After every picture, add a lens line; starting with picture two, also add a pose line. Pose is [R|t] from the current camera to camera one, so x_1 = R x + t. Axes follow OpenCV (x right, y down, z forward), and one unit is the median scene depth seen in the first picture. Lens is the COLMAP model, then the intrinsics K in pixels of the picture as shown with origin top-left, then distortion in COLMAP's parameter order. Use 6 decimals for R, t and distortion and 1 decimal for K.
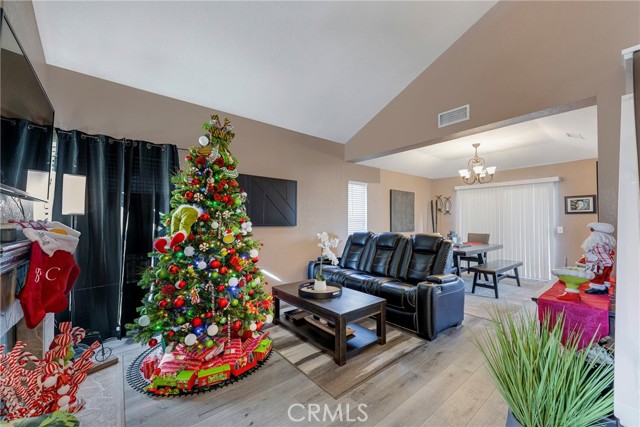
lens RADIAL K [[257.2, 0, 317.3], [0, 257.2, 217.8], [0, 0, 1]] dist [0.000116, -0.000266]
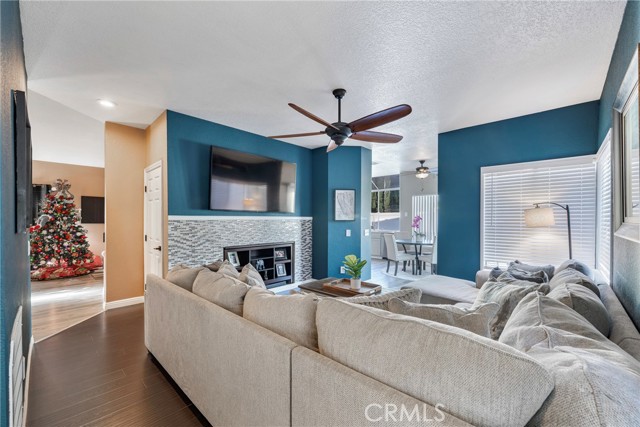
lens RADIAL K [[257.2, 0, 312.5], [0, 257.2, 221.4], [0, 0, 1]] dist [0.000116, -0.000266]
pose [[0.991735, 0.004493, 0.128226, 0.889916], [-0.006848, 0.999816, 0.017934, -0.022997], [-0.128121, -0.018664, 0.991583, -0.930508]]
